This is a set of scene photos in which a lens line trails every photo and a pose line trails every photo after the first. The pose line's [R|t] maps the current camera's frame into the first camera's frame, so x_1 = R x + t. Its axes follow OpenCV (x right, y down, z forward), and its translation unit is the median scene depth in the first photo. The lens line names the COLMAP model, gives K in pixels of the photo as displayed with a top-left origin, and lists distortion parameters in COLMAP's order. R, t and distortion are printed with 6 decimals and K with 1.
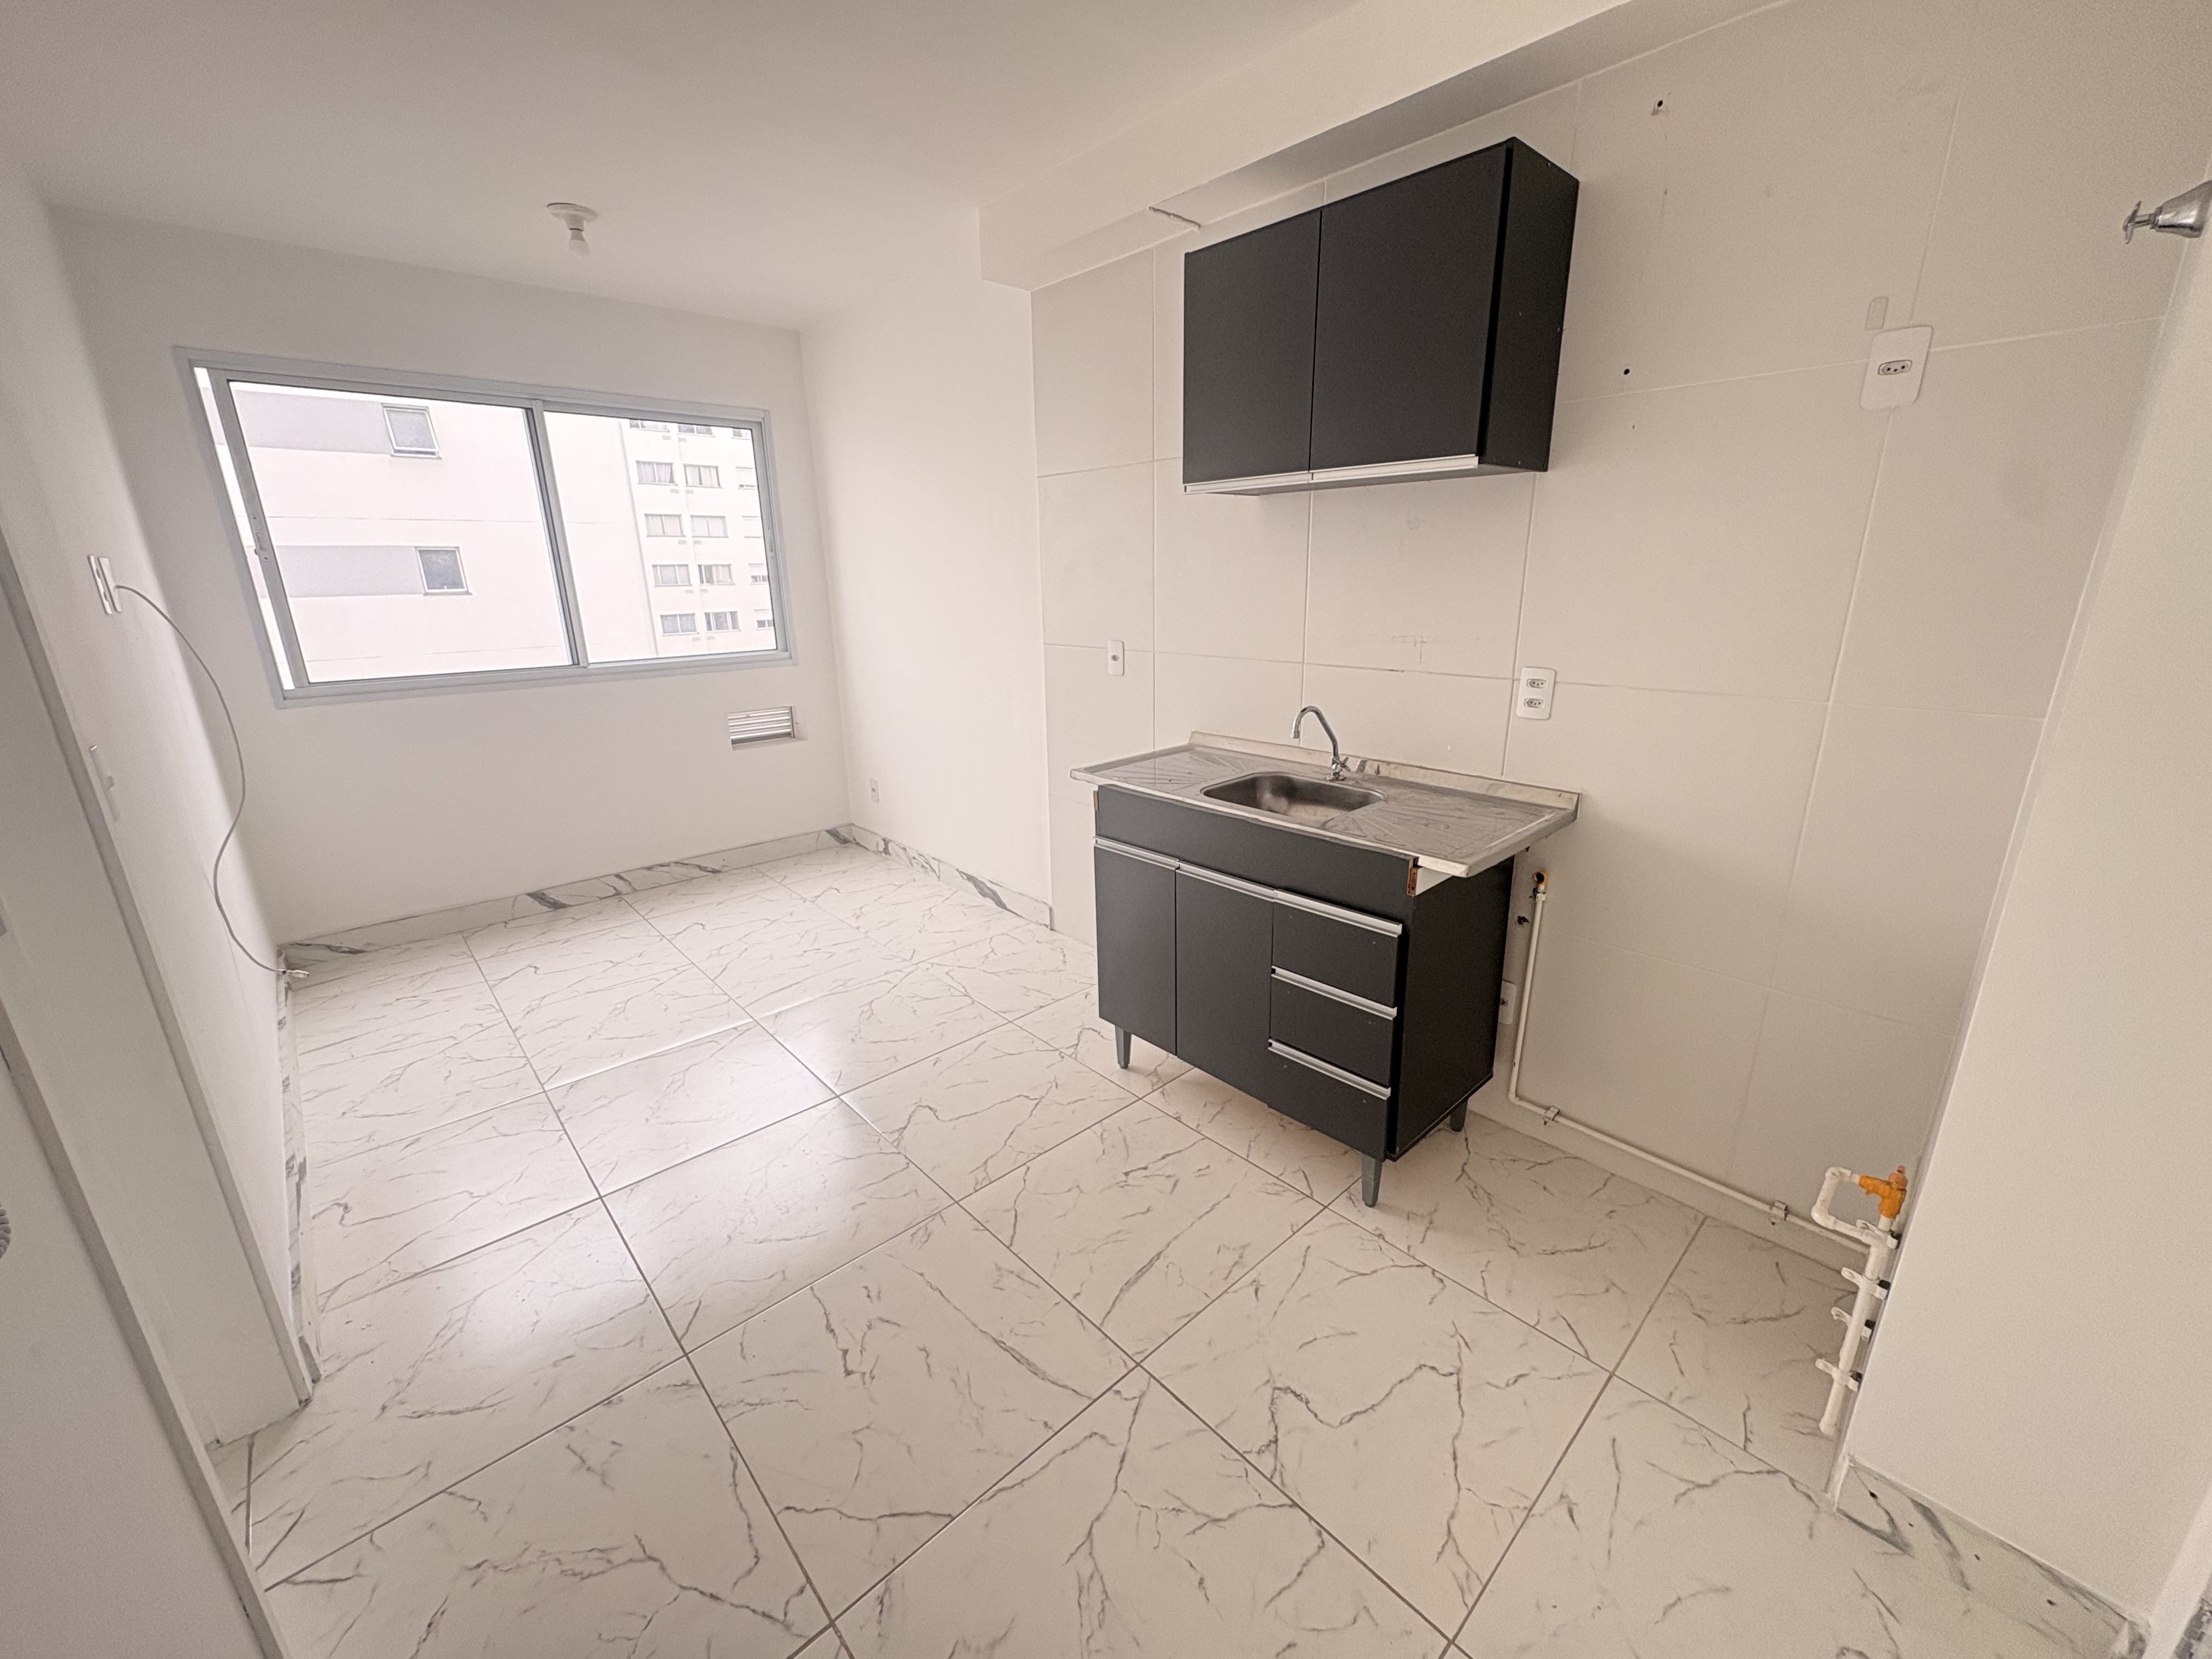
lens RADIAL K [[878.1, 0, 1106.0], [0, 878.1, 829.5], [0, 0, 1]] dist [0.001067, 0.000290]
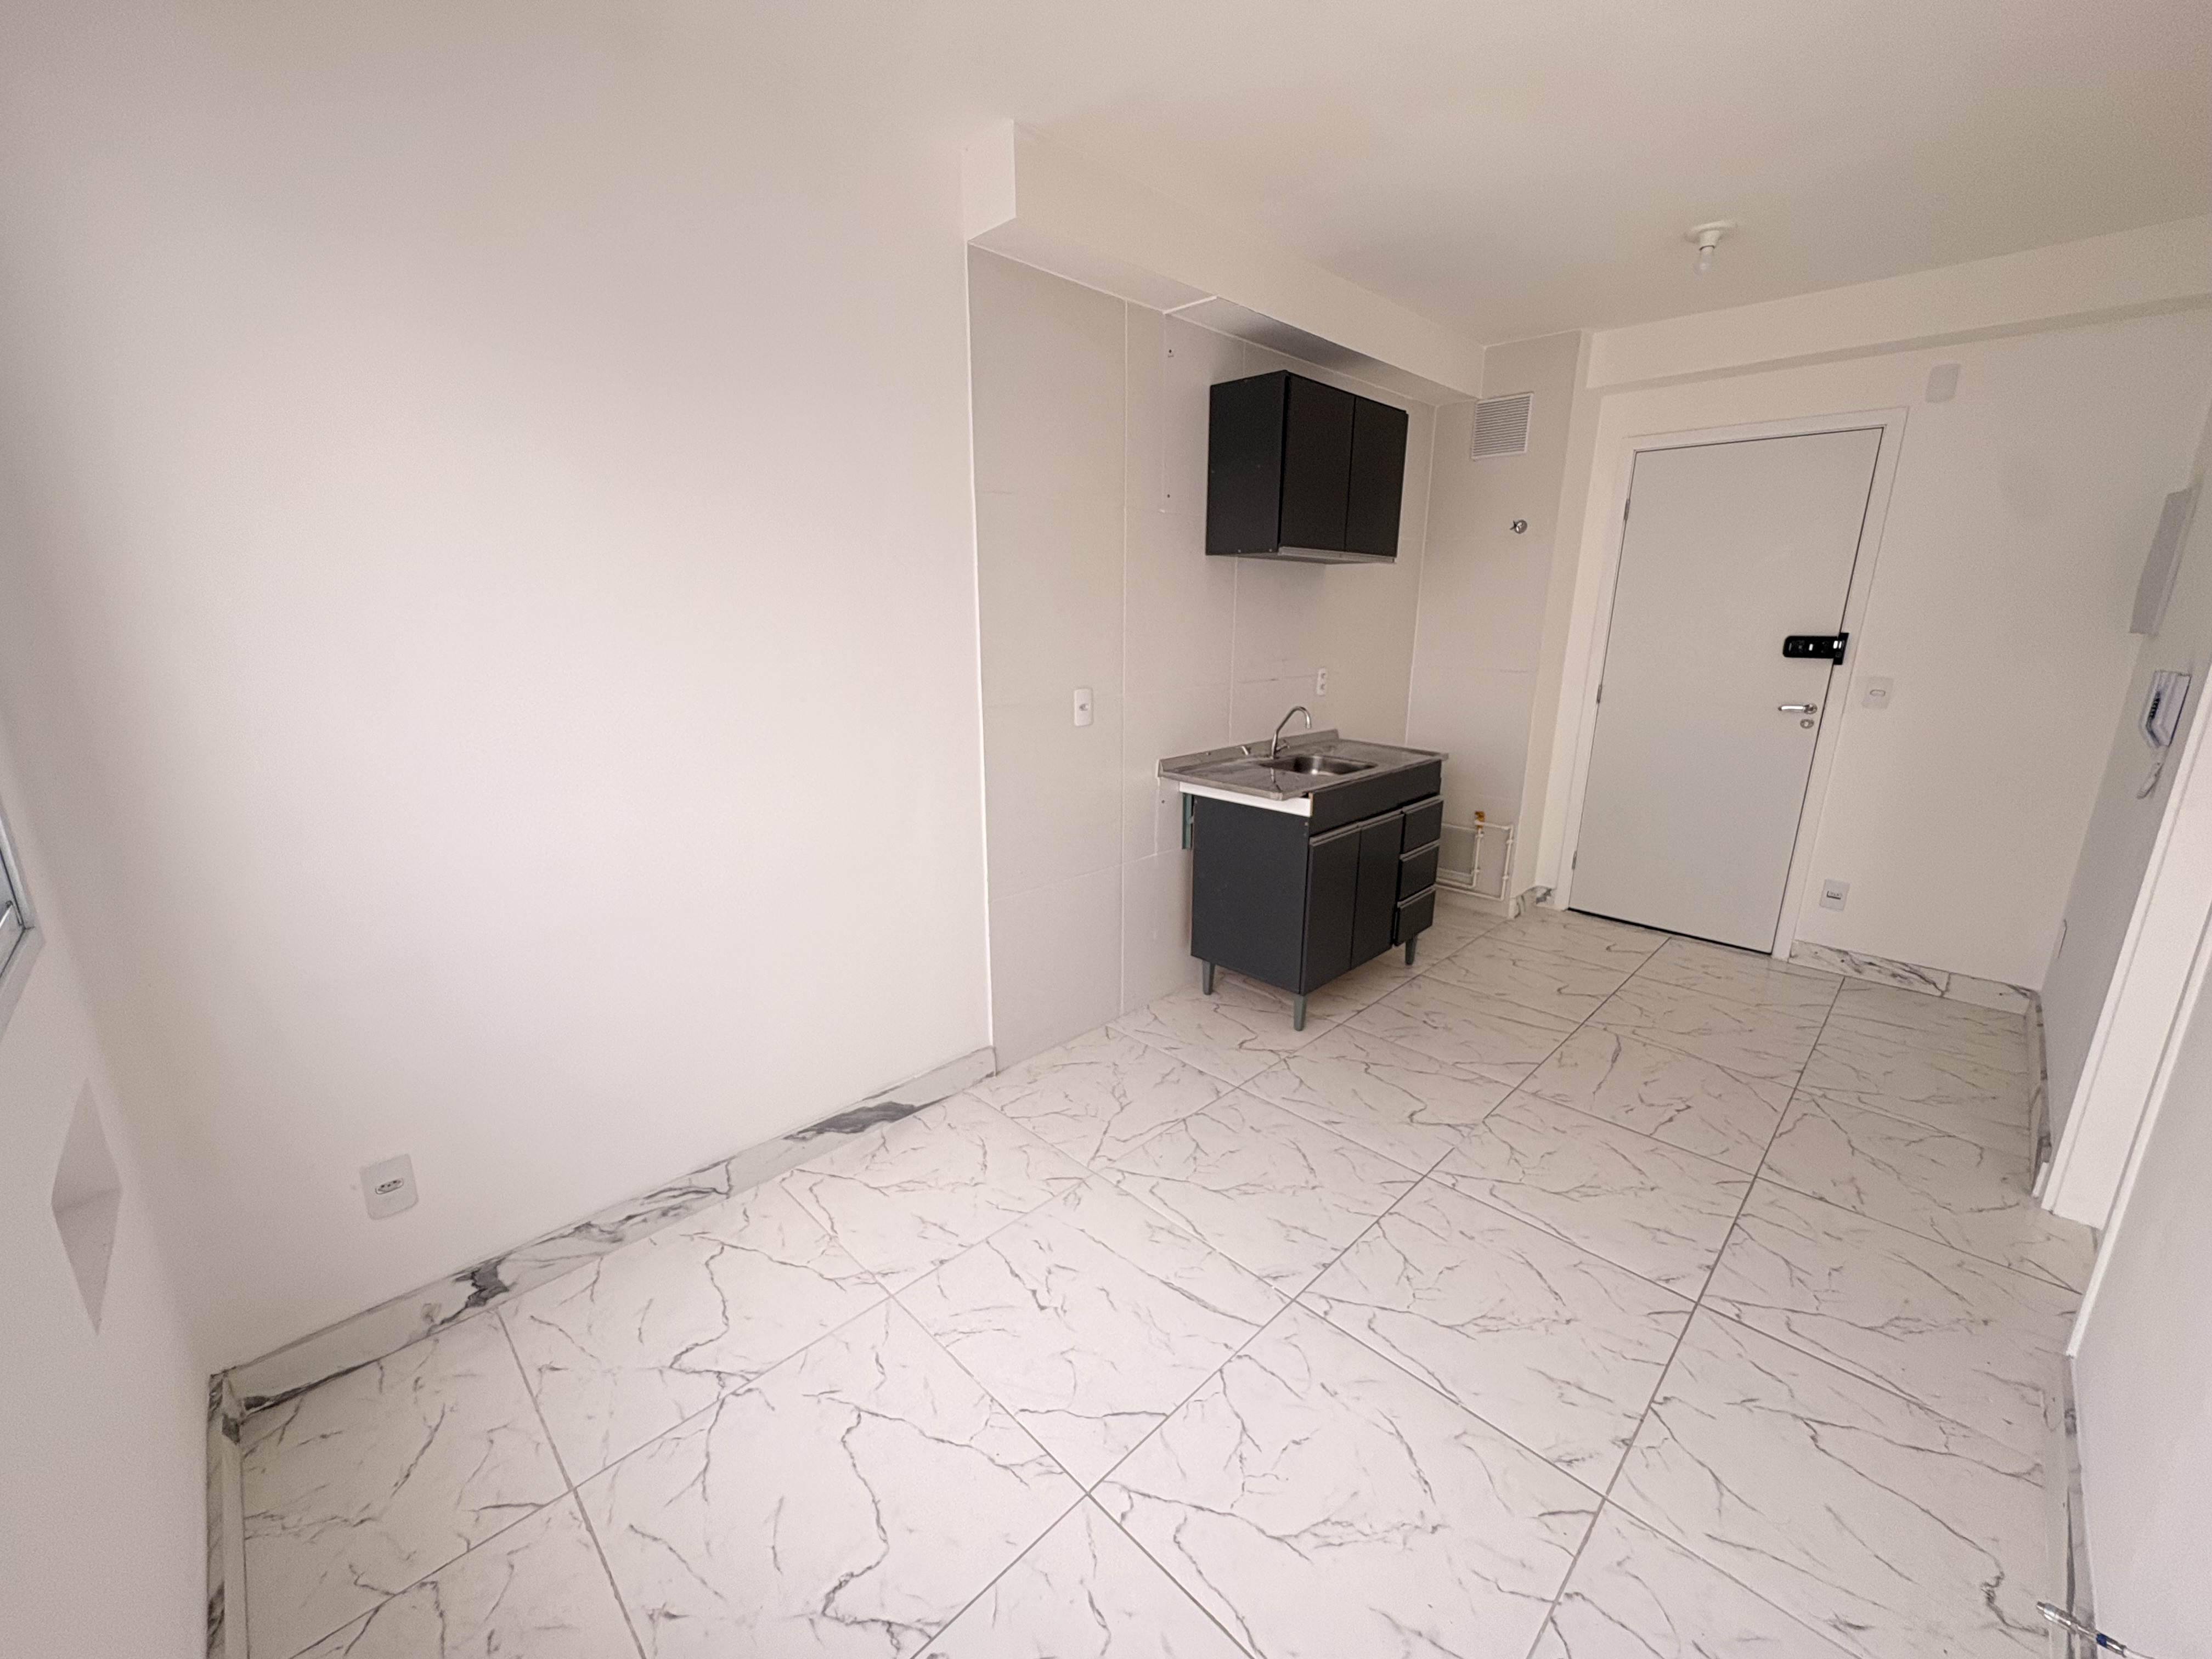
lens RADIAL K [[878.1, 0, 1106.0], [0, 878.1, 829.5], [0, 0, 1]] dist [0.001067, 0.000290]
pose [[-0.039995, -0.229608, 0.972461, -0.726603], [0.281791, 0.931144, 0.231442, -0.224679], [-0.958642, 0.283287, 0.027460, 0.786100]]
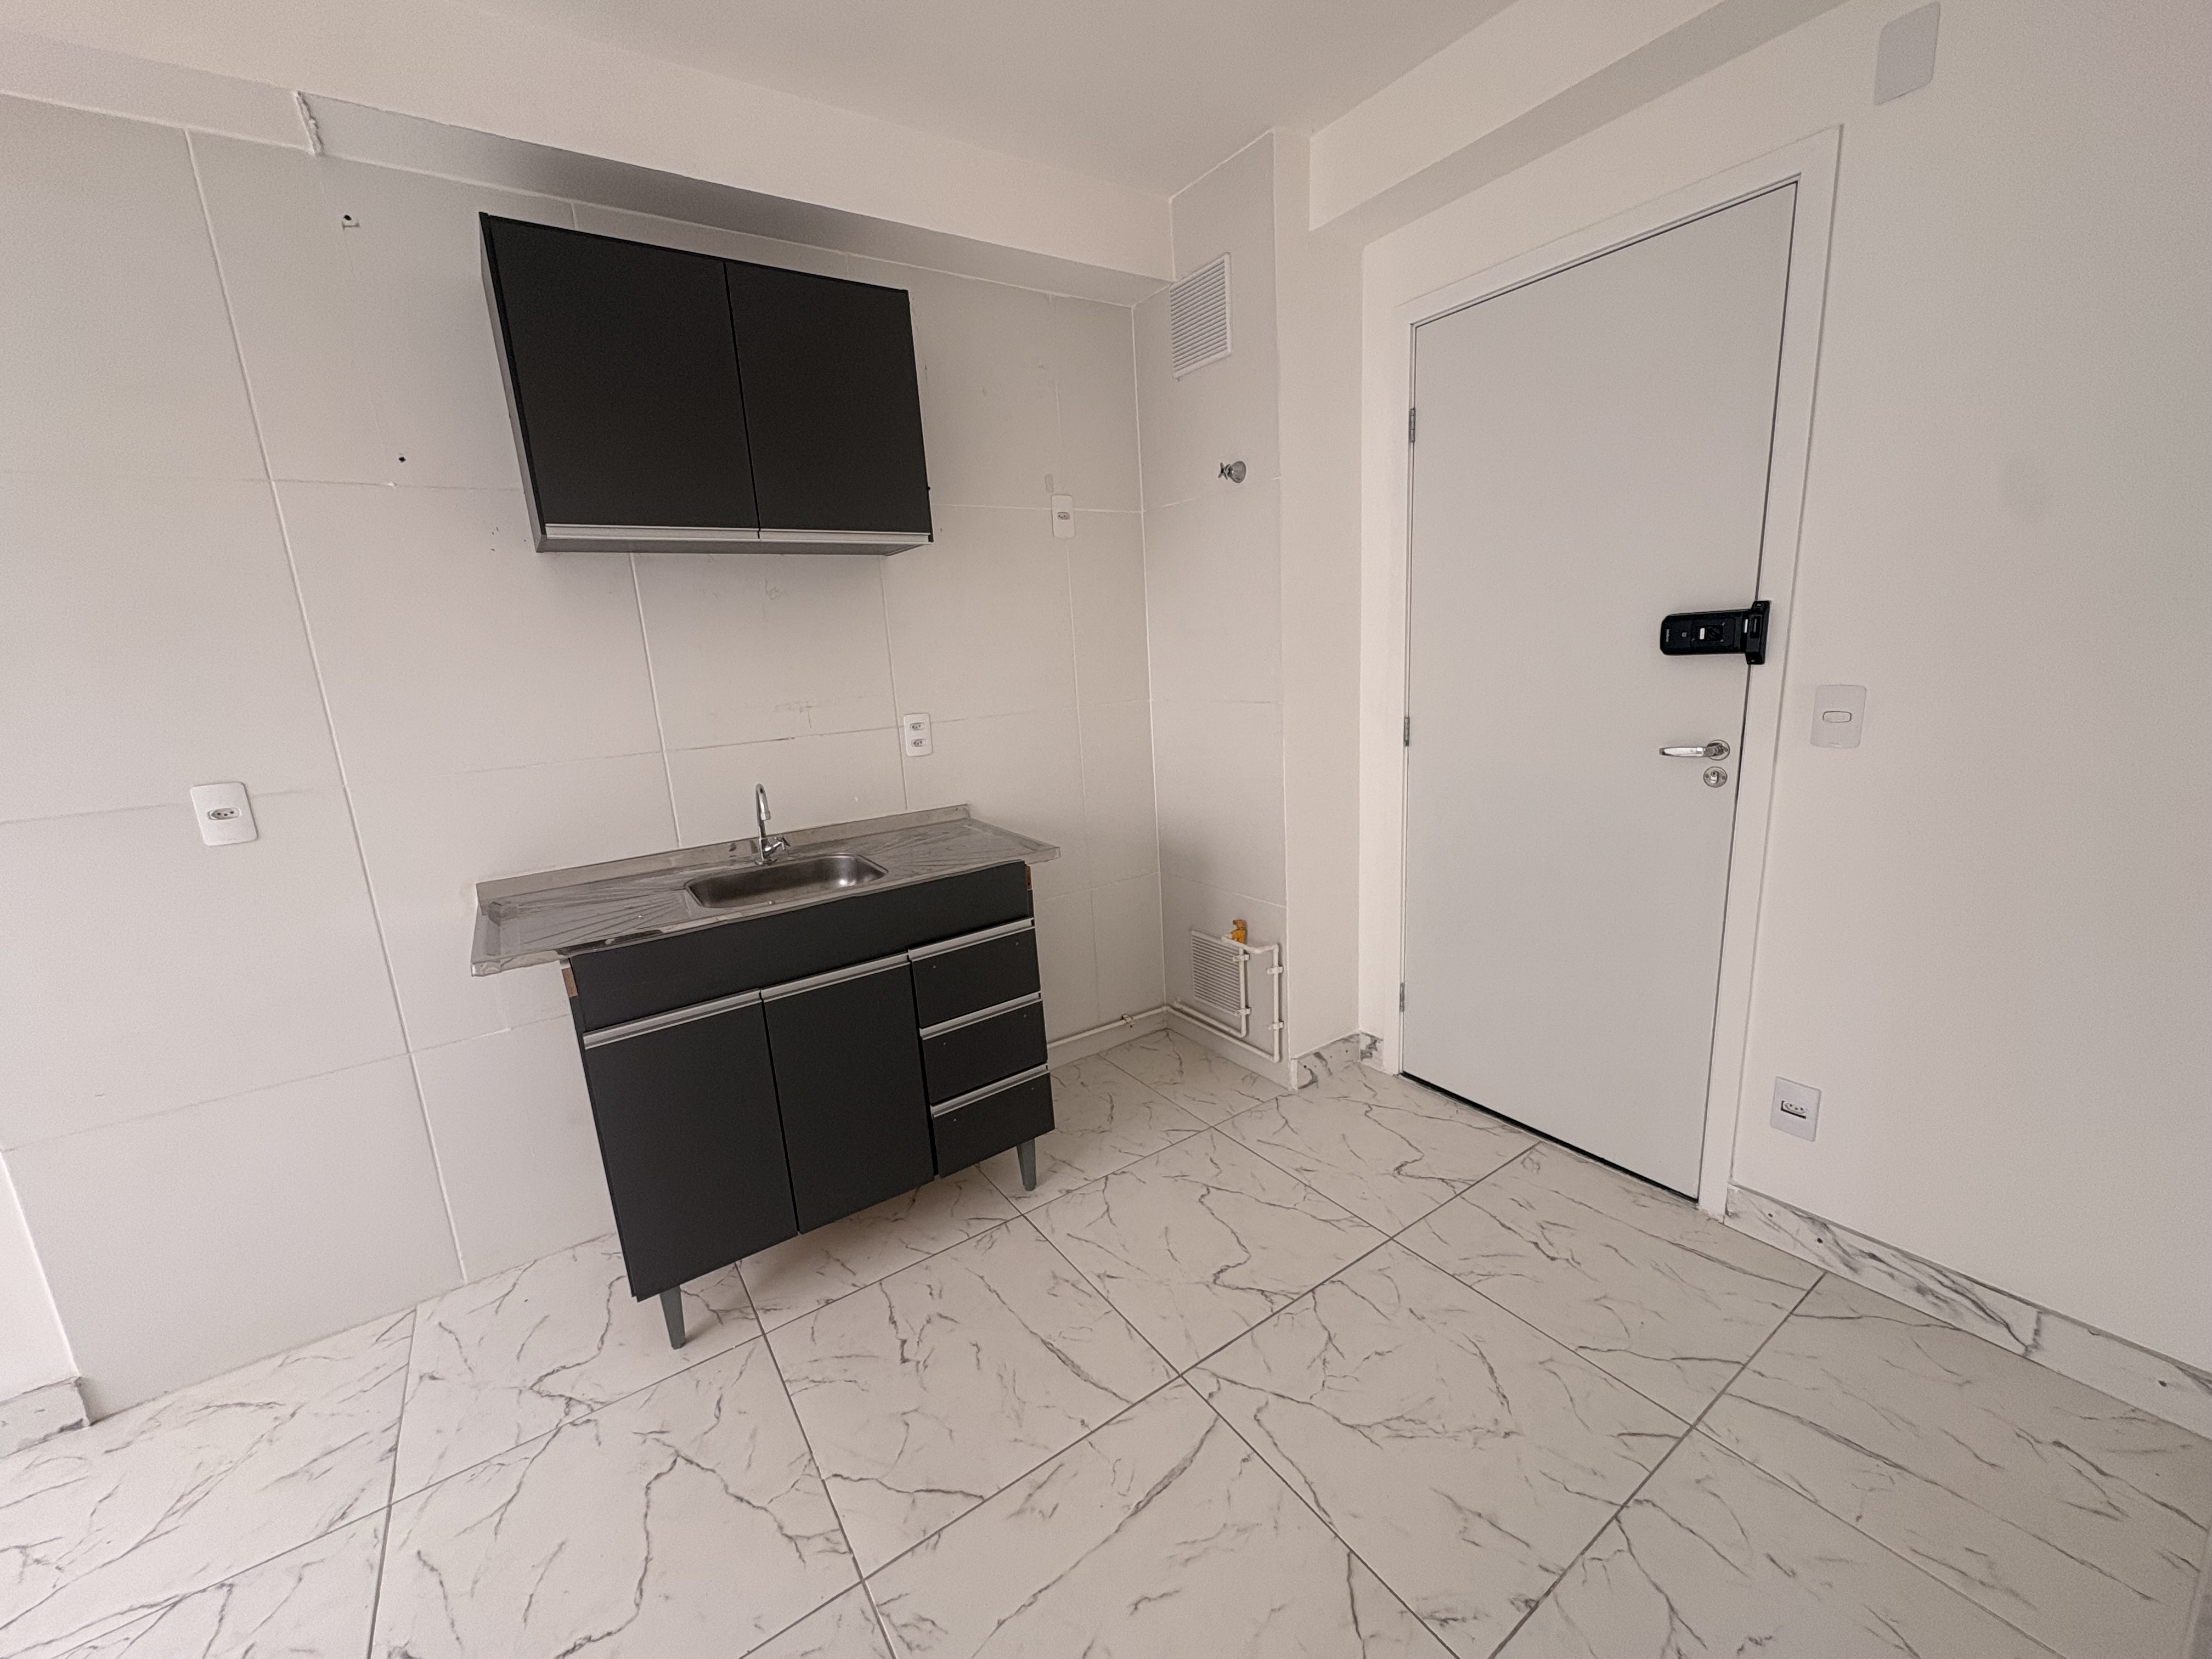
lens RADIAL K [[878.1, 0, 1106.0], [0, 878.1, 829.5], [0, 0, 1]] dist [0.001067, 0.000290]
pose [[0.147954, -0.195344, 0.969510, -0.356153], [0.336653, 0.931704, 0.136351, -0.059212], [-0.929932, 0.306215, 0.203613, 0.294878]]
